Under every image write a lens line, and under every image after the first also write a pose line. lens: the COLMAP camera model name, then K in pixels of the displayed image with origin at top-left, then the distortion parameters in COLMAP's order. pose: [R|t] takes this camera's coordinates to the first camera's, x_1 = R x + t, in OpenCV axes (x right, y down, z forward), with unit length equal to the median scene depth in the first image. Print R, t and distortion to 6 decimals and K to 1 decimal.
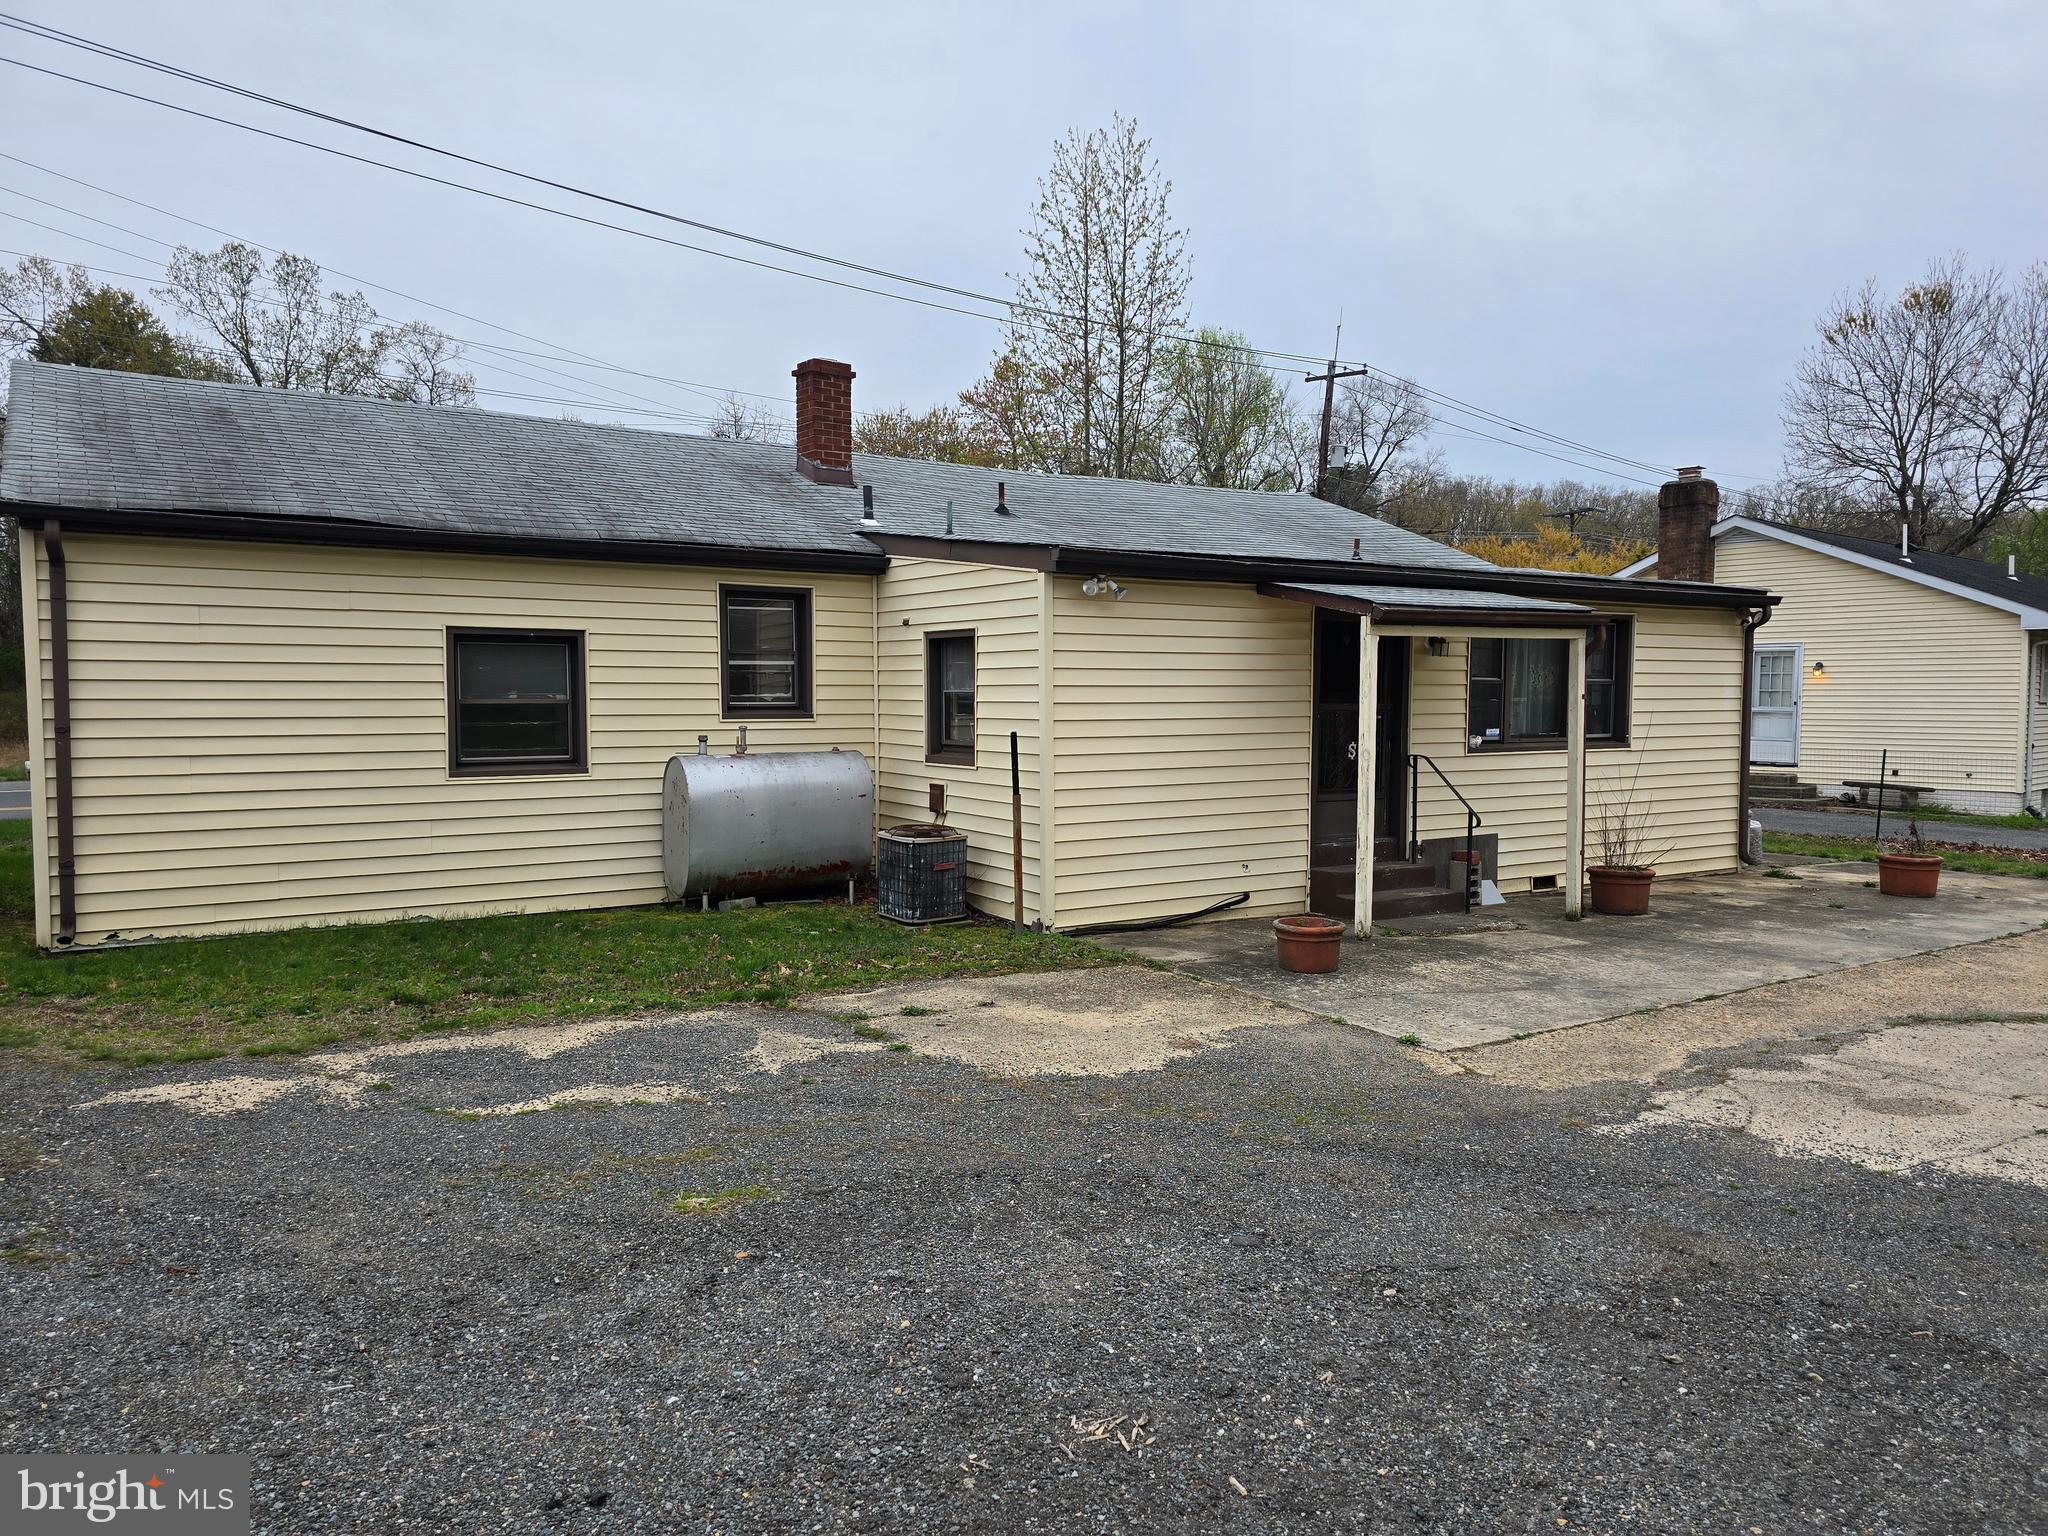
lens RADIAL K [[1368.5, 0, 1014.4], [0, 1368.5, 771.6], [0, 0, 1]] dist [0.056178, -0.055009]
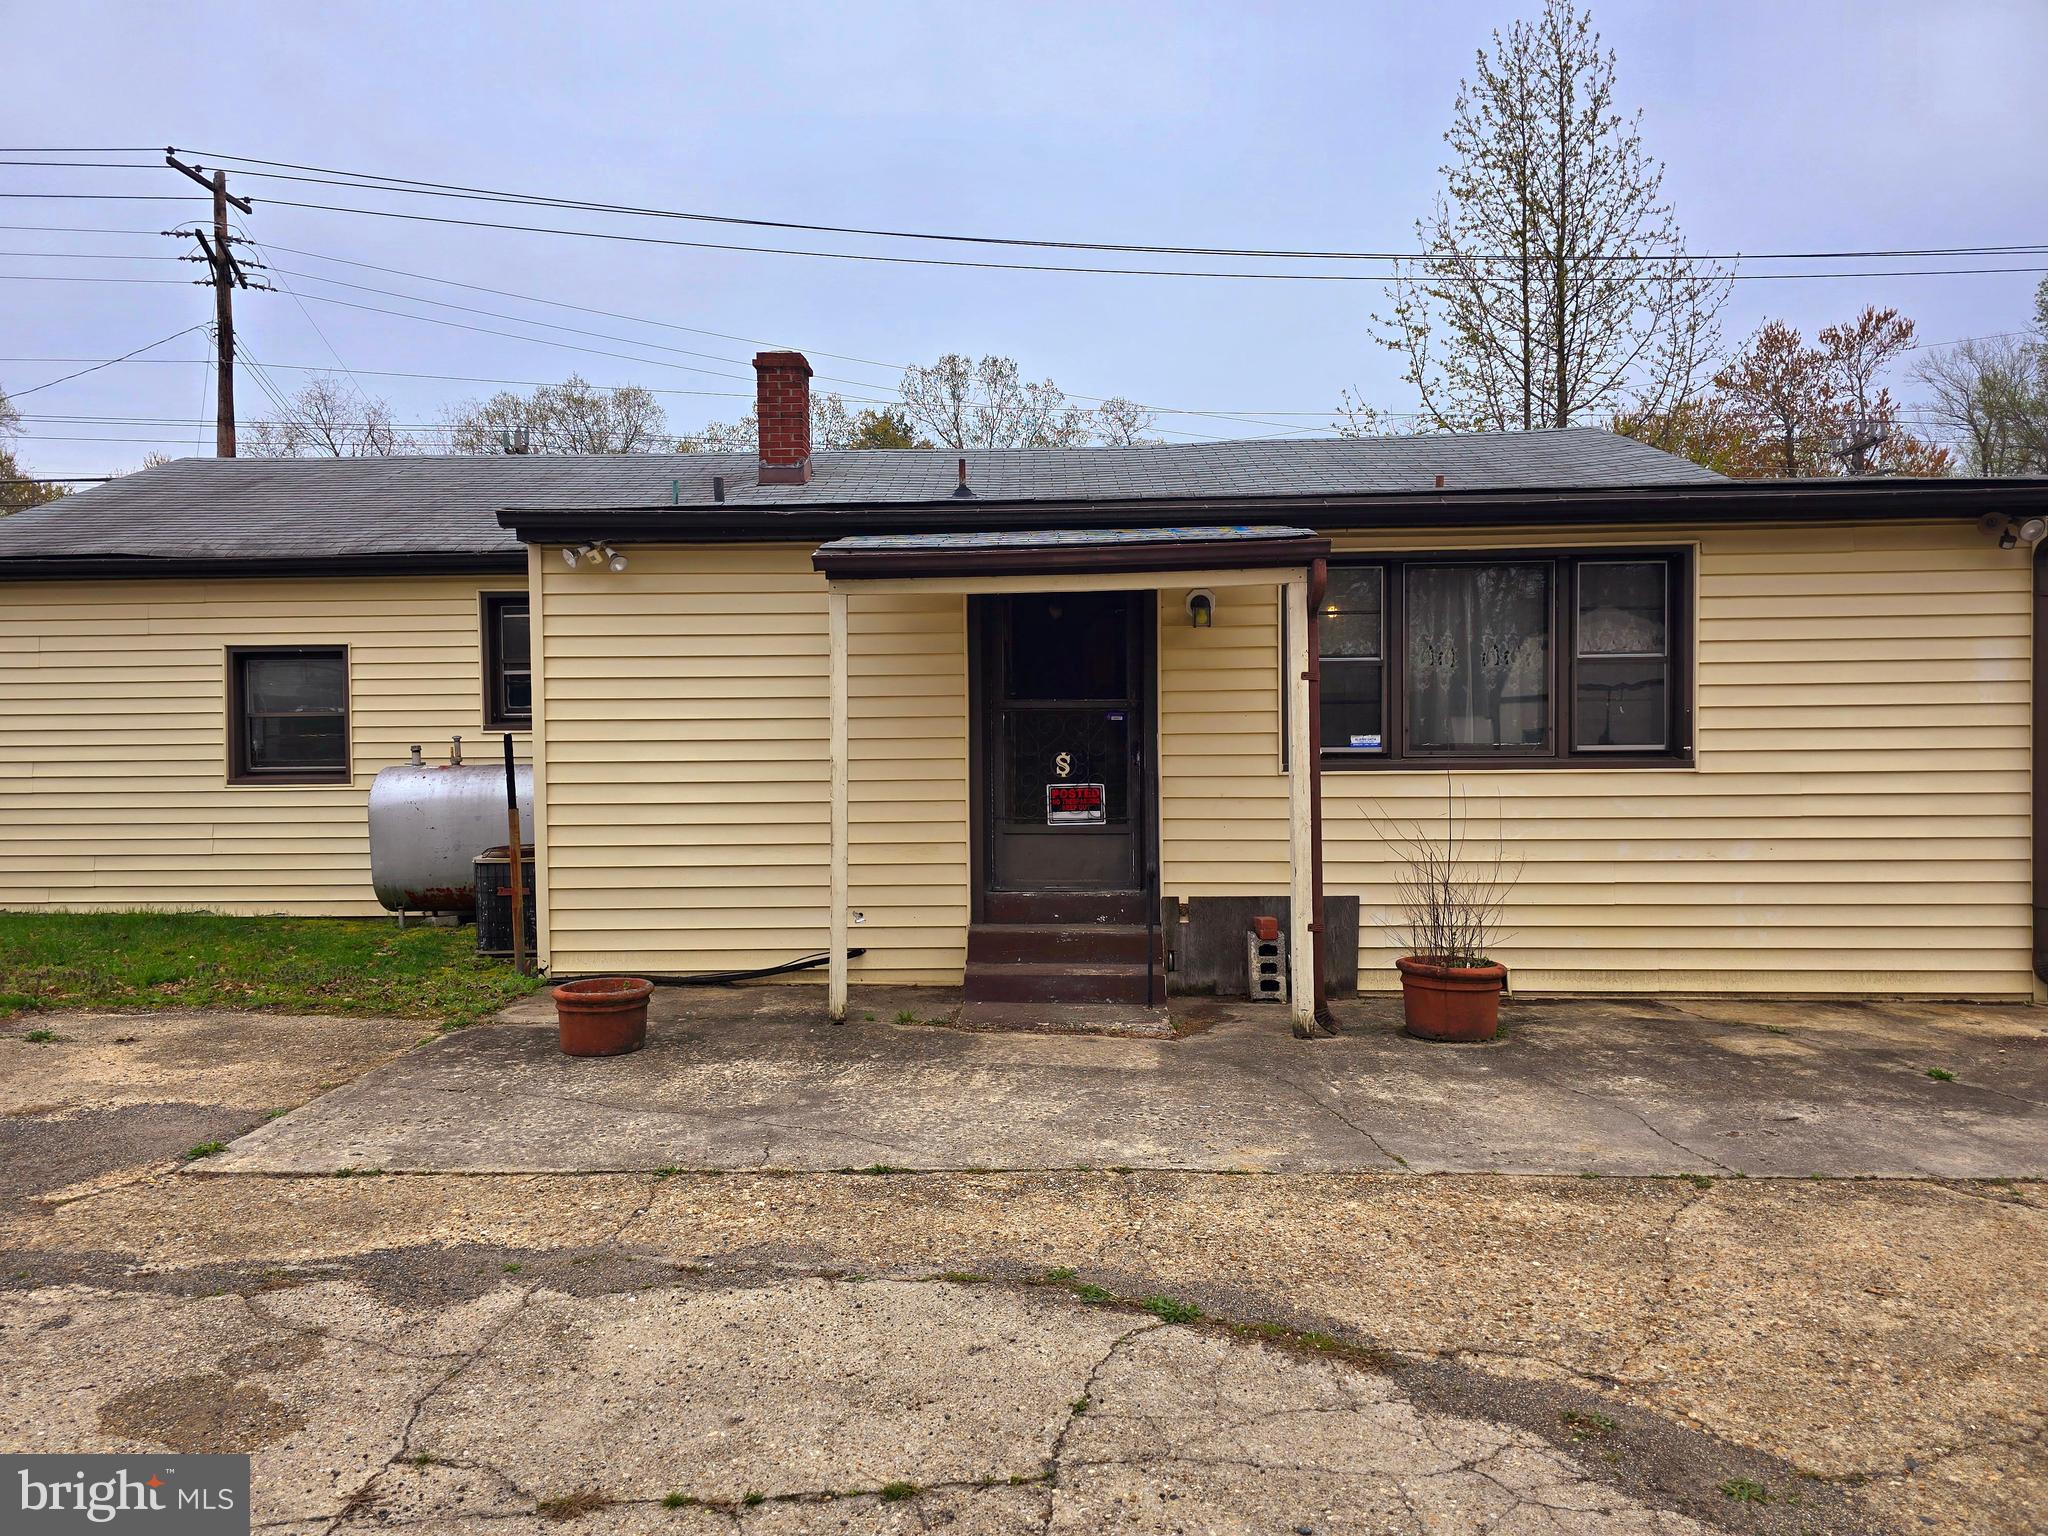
lens RADIAL K [[1368.5, 0, 1014.4], [0, 1368.5, 771.6], [0, 0, 1]] dist [0.056178, -0.055009]
pose [[0.820008, 0.003187, -0.572343, 0.676568], [-0.023451, 0.999332, -0.028034, 0.009344], [0.571871, 0.036411, 0.819535, 0.431949]]
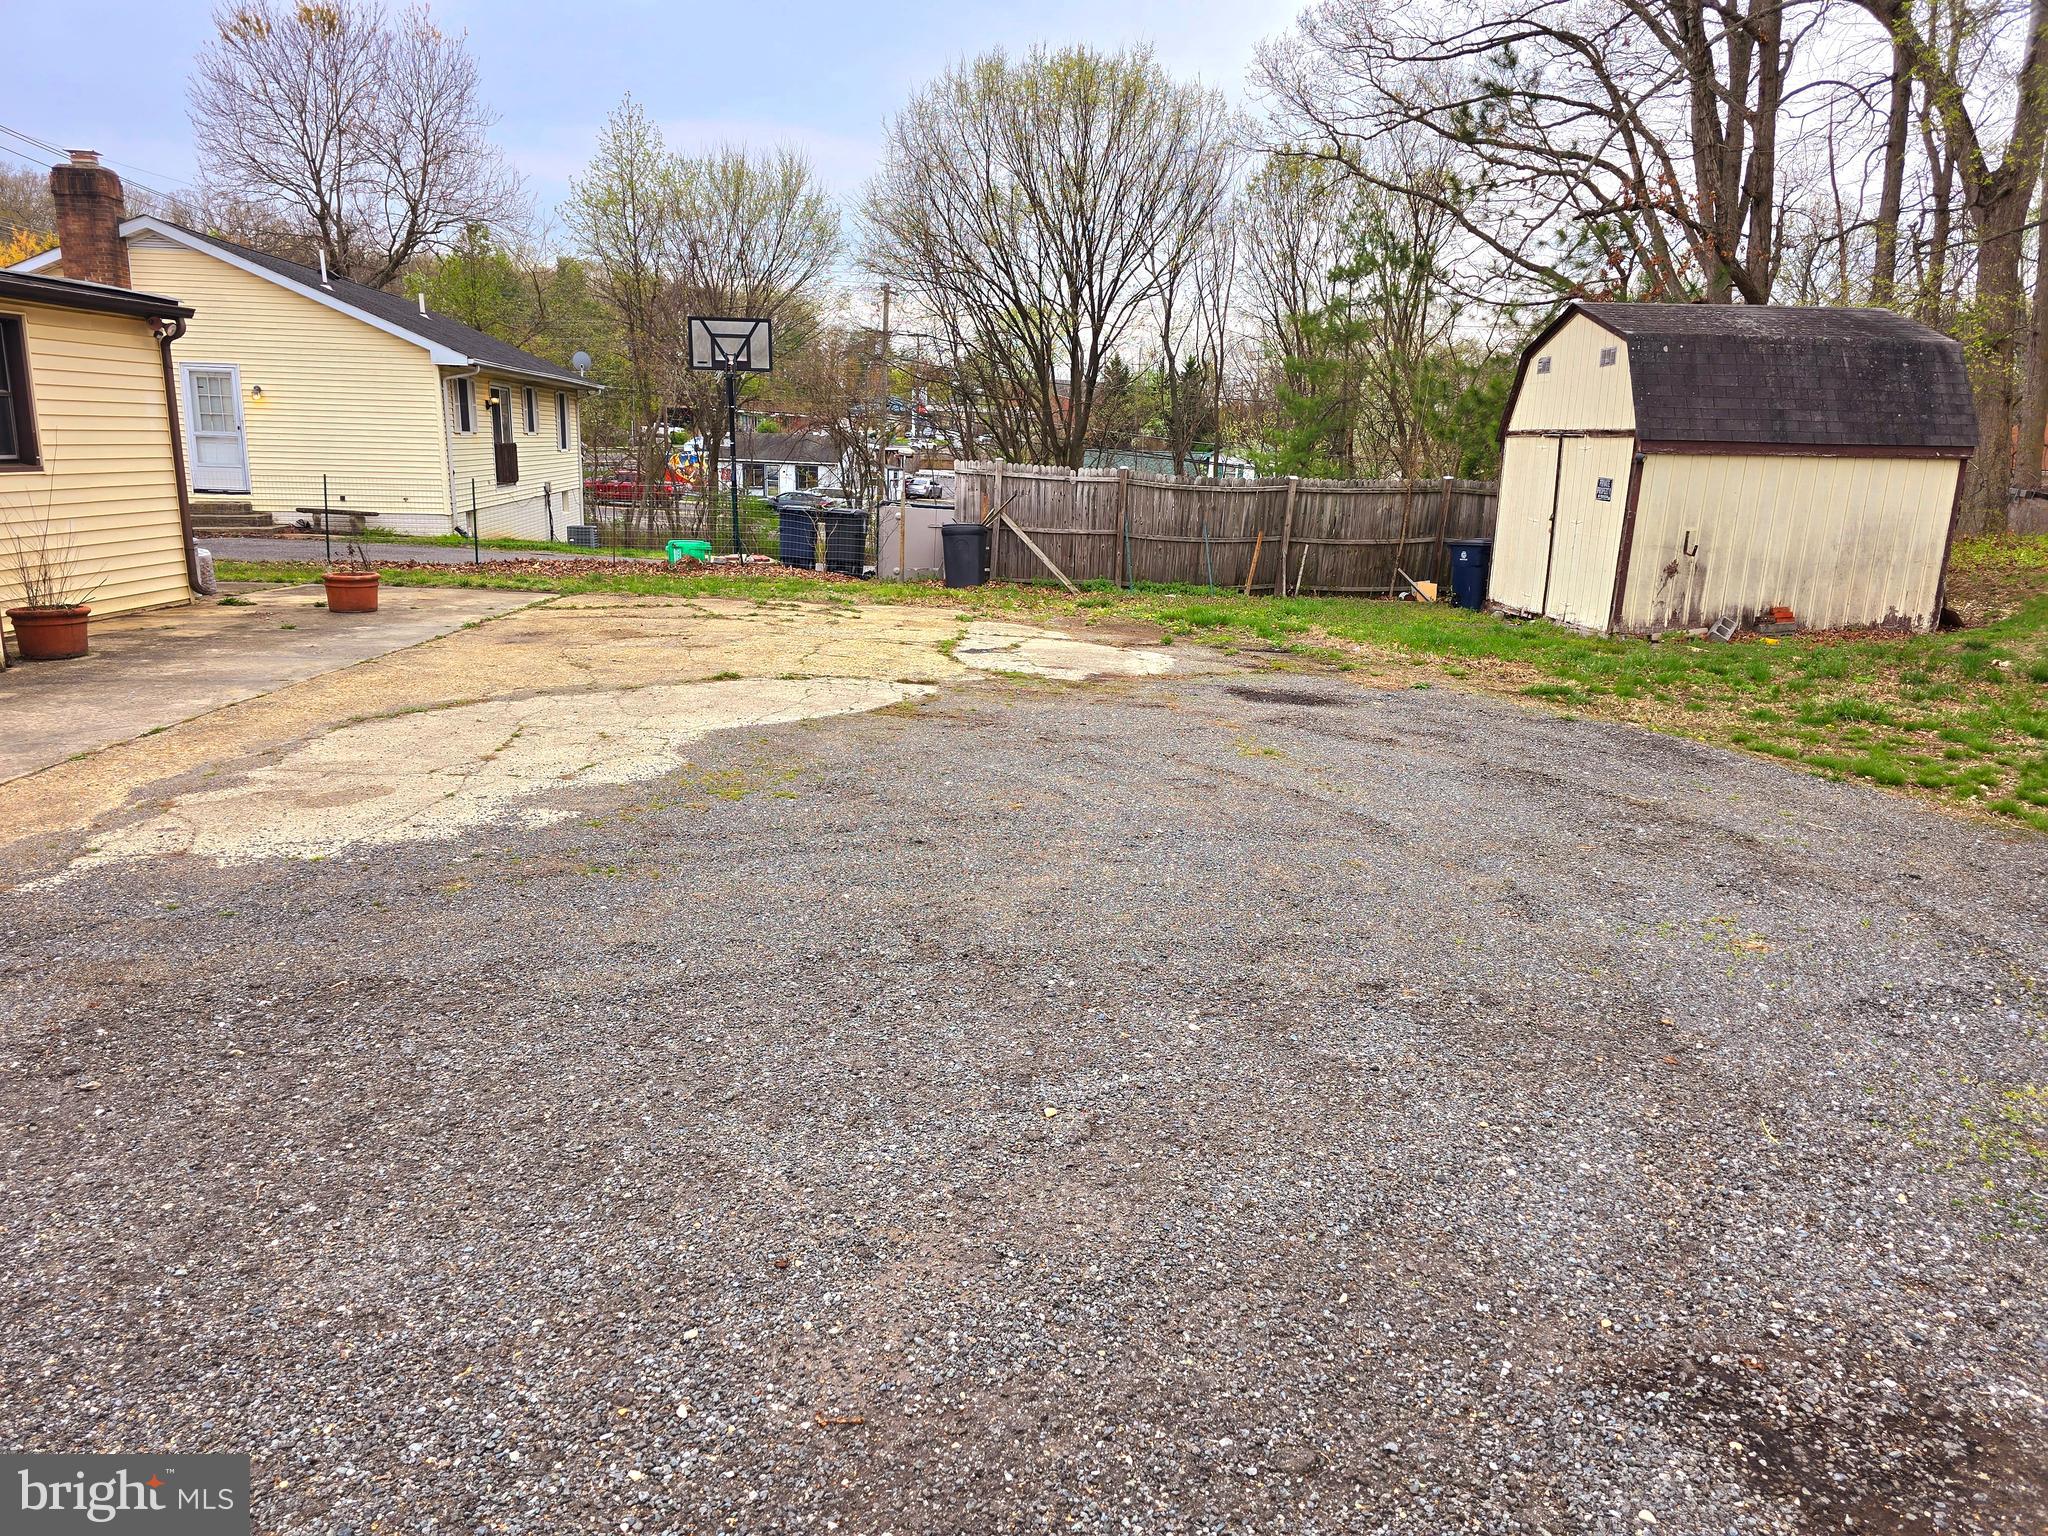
lens RADIAL K [[1368.5, 0, 1014.4], [0, 1368.5, 771.6], [0, 0, 1]] dist [0.056178, -0.055009]
pose [[0.539904, -0.182103, 0.821792, 0.019873], [0.022816, 0.979124, 0.201977, 0.007040], [-0.841417, -0.090298, 0.532788, -0.017397]]
